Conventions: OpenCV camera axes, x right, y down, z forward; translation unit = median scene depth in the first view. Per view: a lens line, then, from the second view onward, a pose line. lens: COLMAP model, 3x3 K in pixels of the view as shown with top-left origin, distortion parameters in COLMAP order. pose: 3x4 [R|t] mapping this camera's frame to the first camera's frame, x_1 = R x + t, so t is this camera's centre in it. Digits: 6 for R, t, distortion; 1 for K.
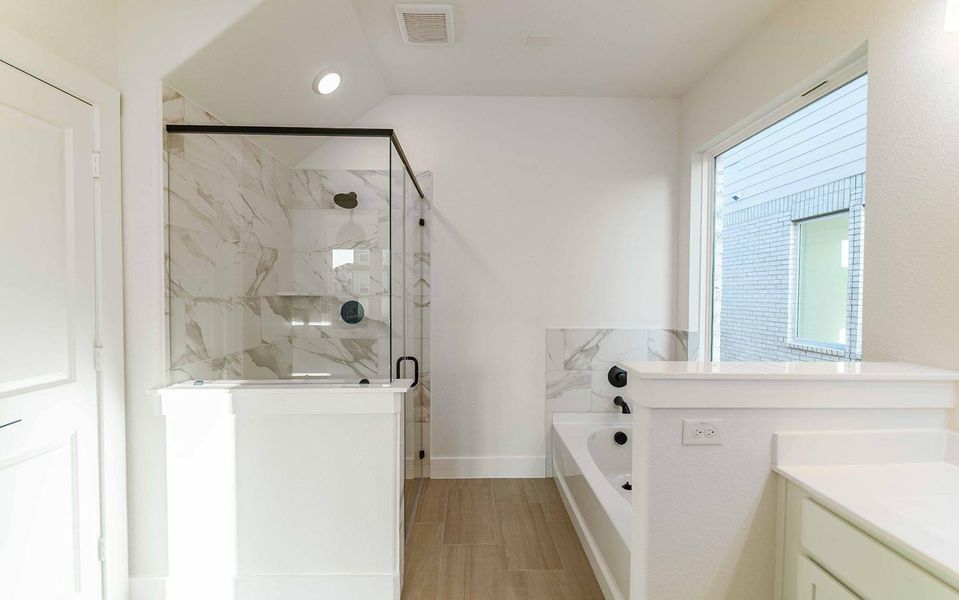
lens RADIAL K [[391.6, 0, 492.4], [0, 391.6, 306.6], [0, 0, 1]] dist [-0.000947, -0.001982]
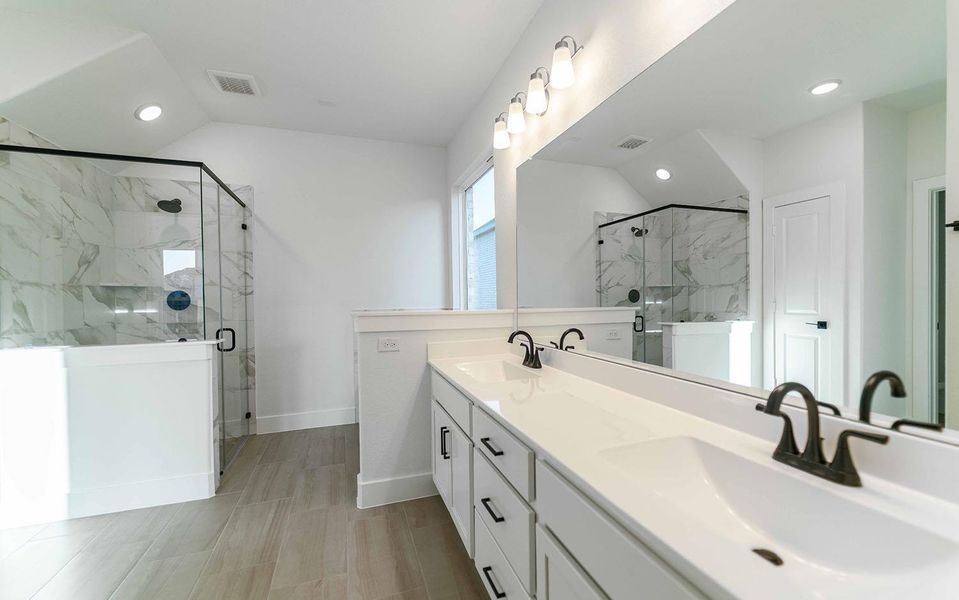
lens RADIAL K [[391.6, 0, 492.4], [0, 391.6, 306.6], [0, 0, 1]] dist [-0.000947, -0.001982]
pose [[0.954036, -0.022595, 0.298841, 0.204386], [0.027614, 0.999539, -0.012583, 0.079000], [-0.298419, 0.020257, 0.954220, -0.432228]]
